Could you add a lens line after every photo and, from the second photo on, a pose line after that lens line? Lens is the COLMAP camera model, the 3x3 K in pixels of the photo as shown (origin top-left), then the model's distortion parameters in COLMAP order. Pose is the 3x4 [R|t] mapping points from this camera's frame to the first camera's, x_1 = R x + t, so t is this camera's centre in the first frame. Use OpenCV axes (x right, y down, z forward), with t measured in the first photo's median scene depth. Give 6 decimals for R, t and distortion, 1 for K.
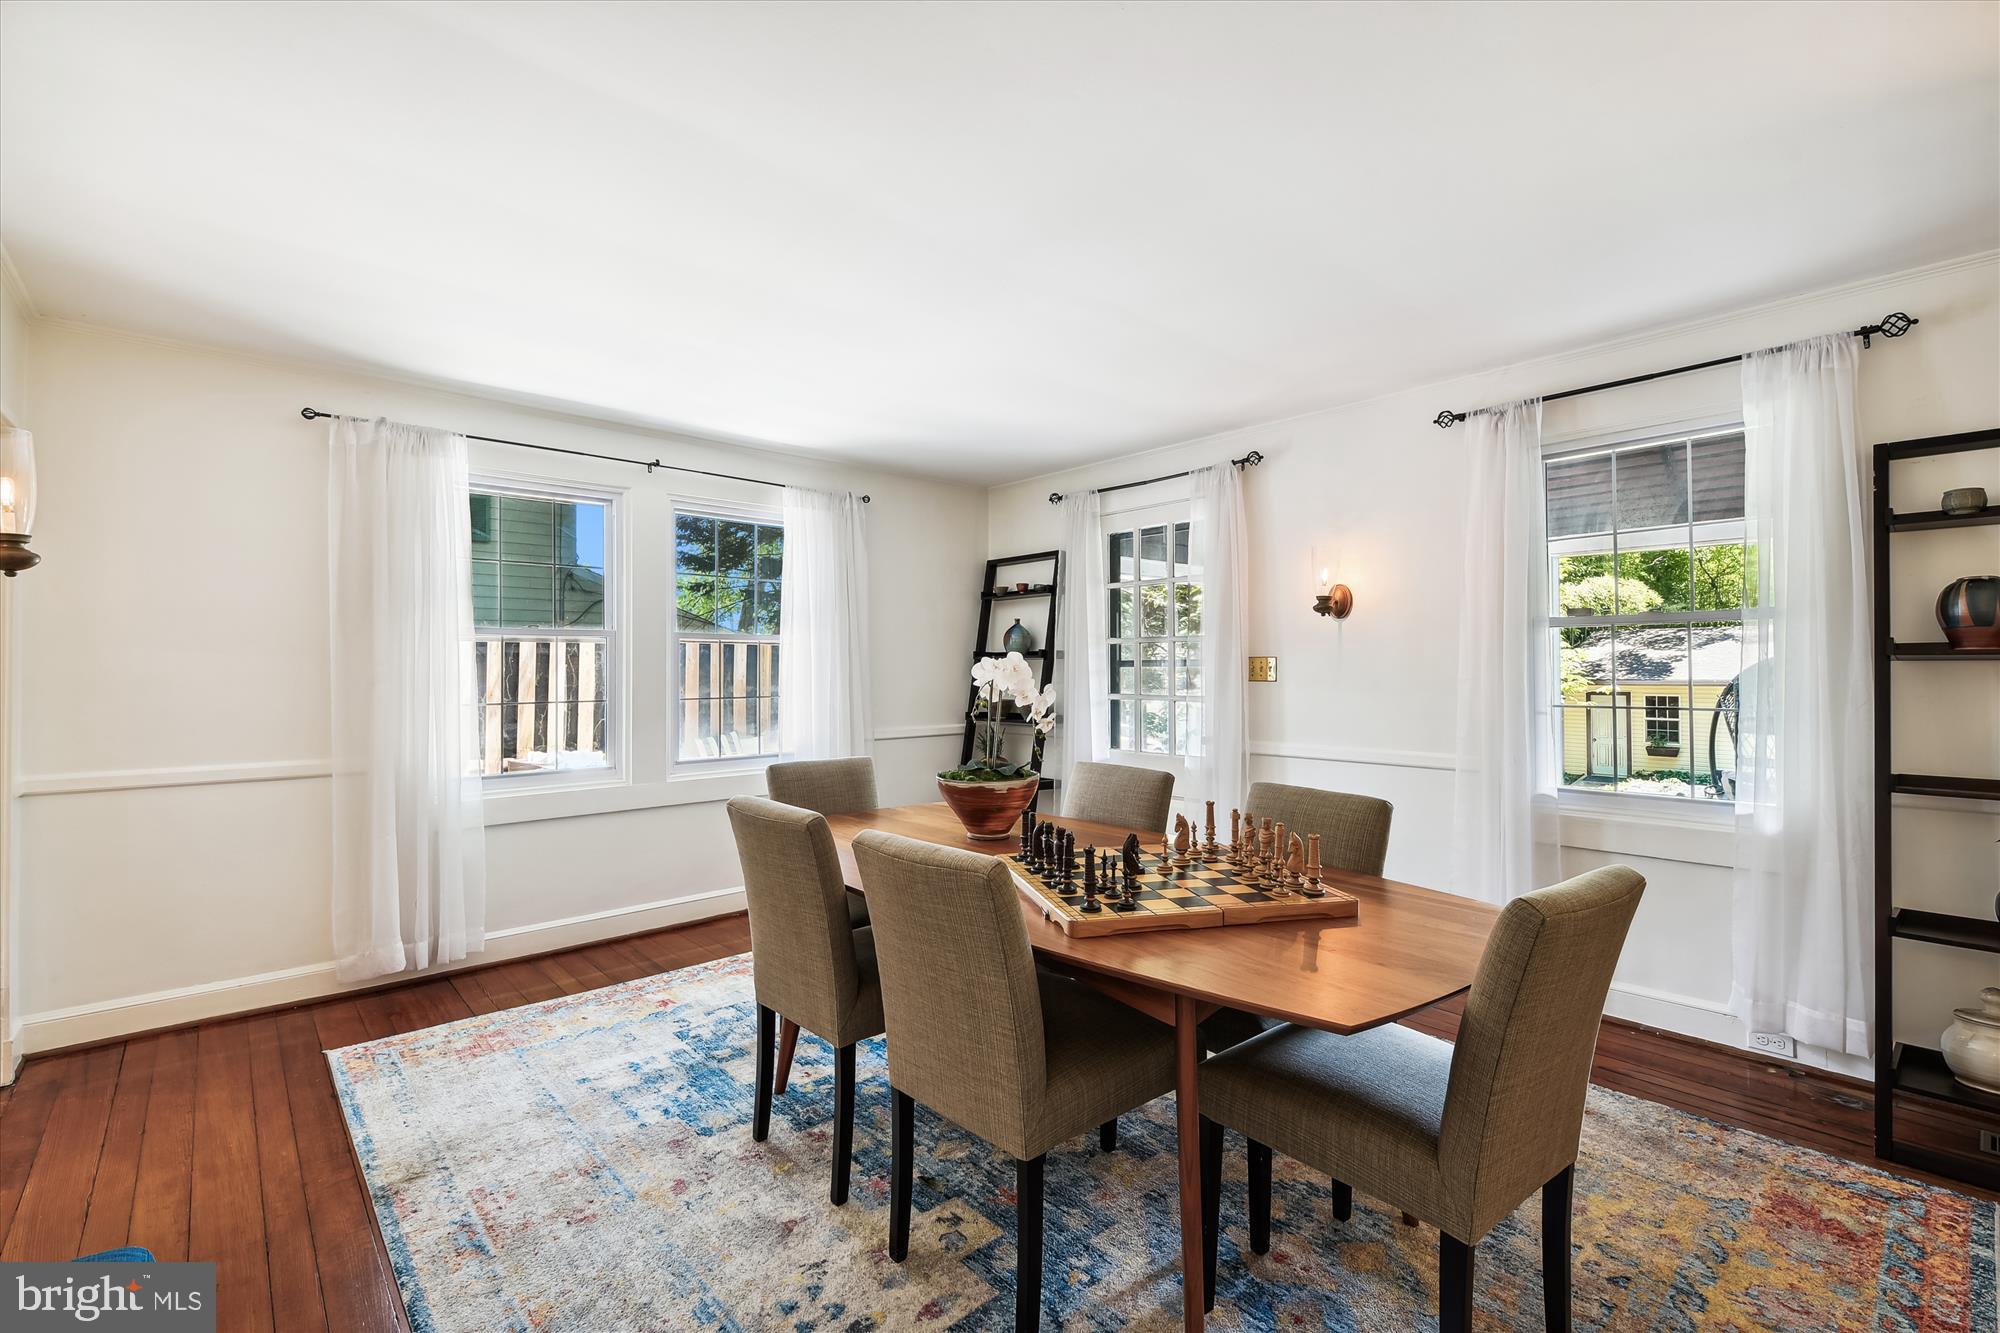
lens RADIAL K [[883.7, 0, 990.0], [0, 883.7, 659.9], [0, 0, 1]] dist [0.011330, -0.003976]
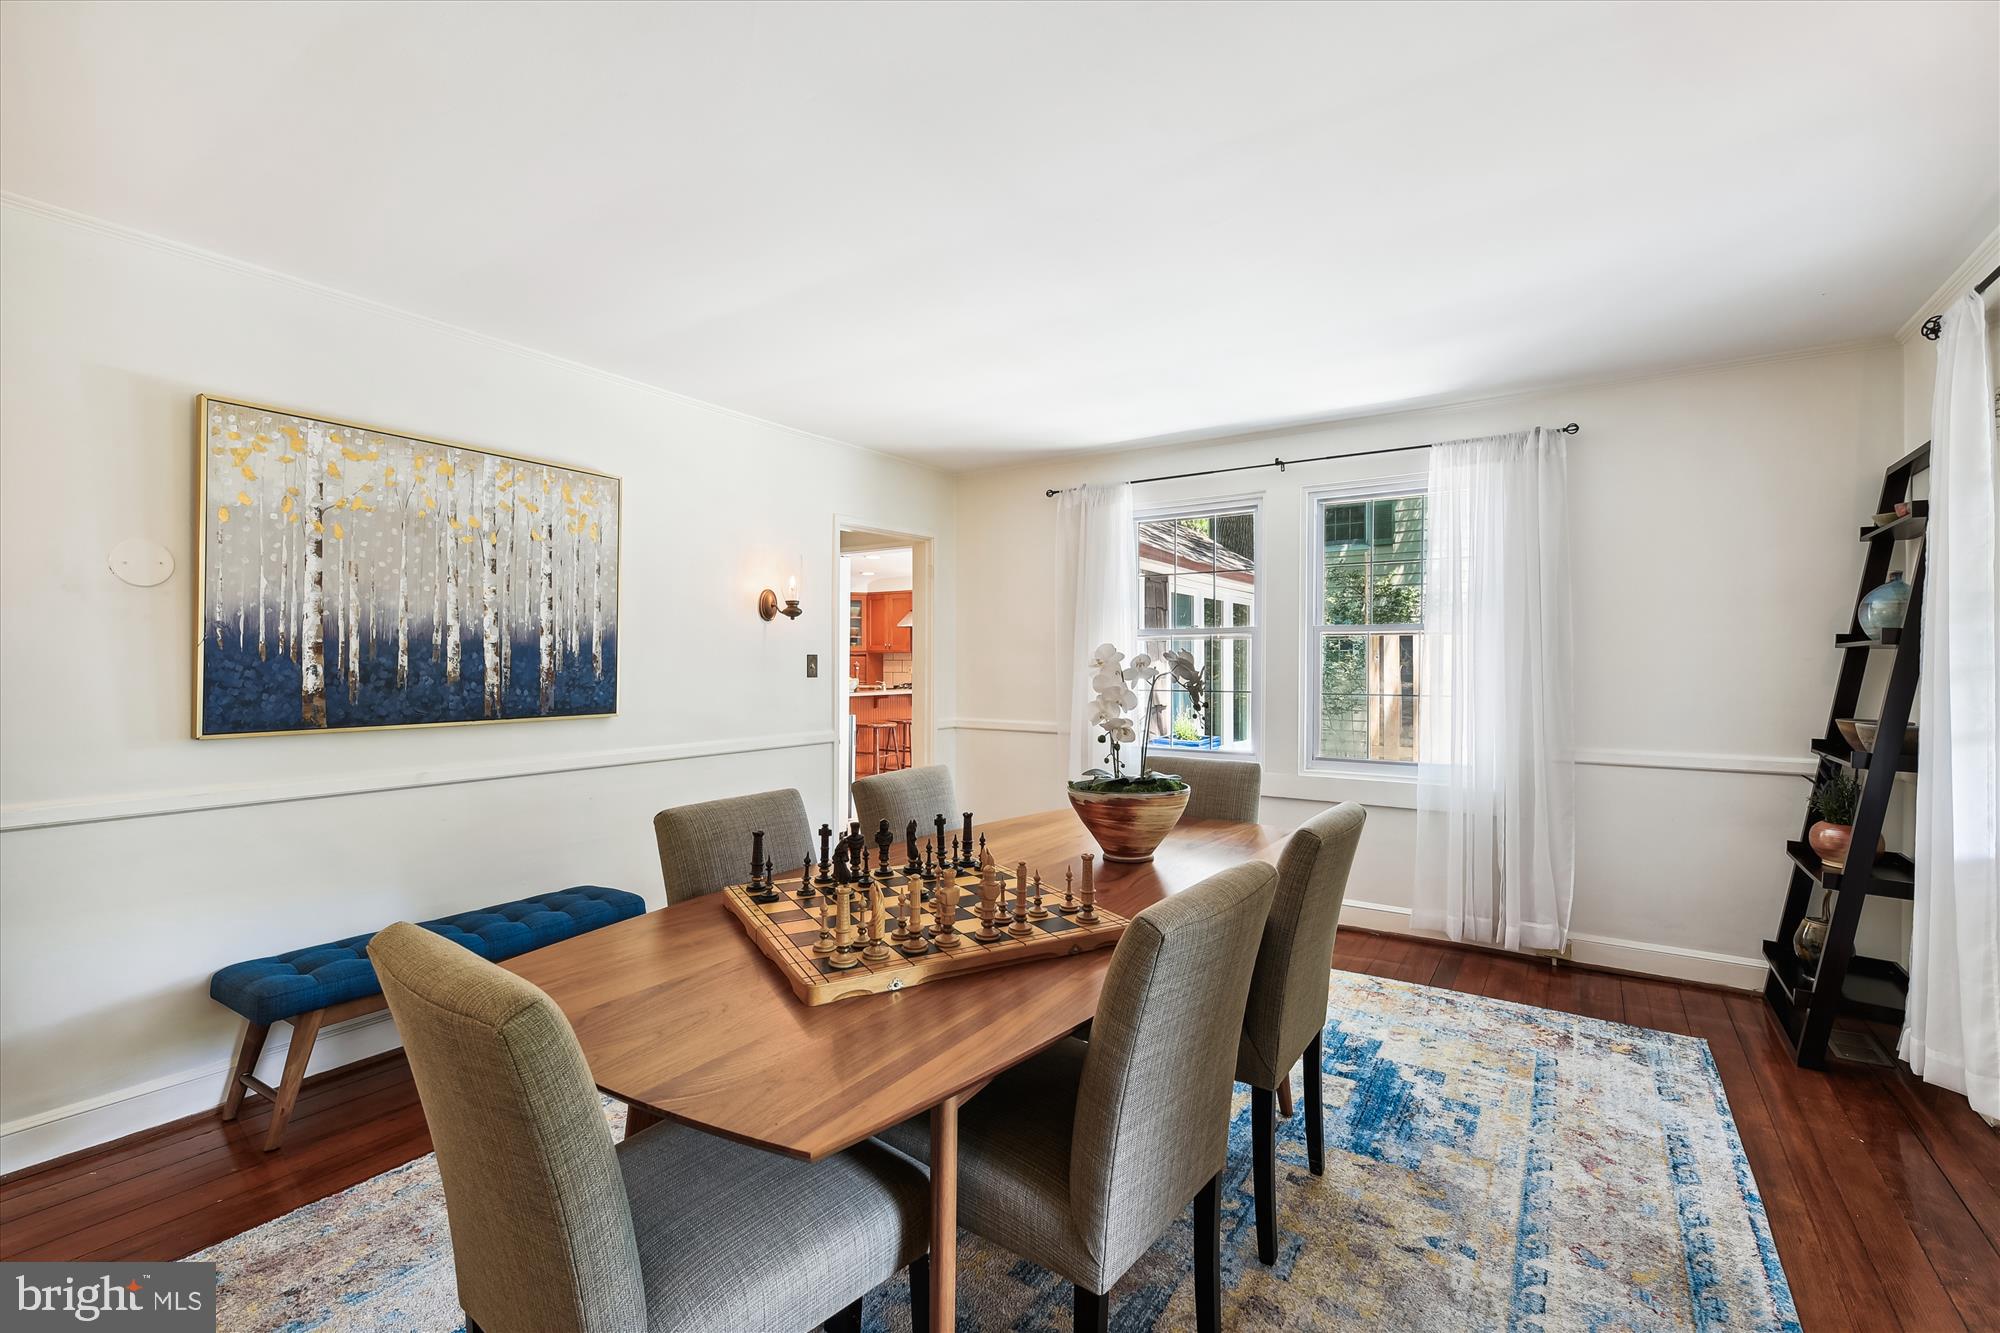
lens RADIAL K [[883.7, 0, 992.5], [0, 883.7, 663.3], [0, 0, 1]] dist [0.011330, -0.003976]
pose [[0.215070, 0.015421, -0.976477, 0.521650], [0.007301, 0.999822, 0.017398, -0.006617], [0.976571, -0.010871, 0.214919, 0.414784]]
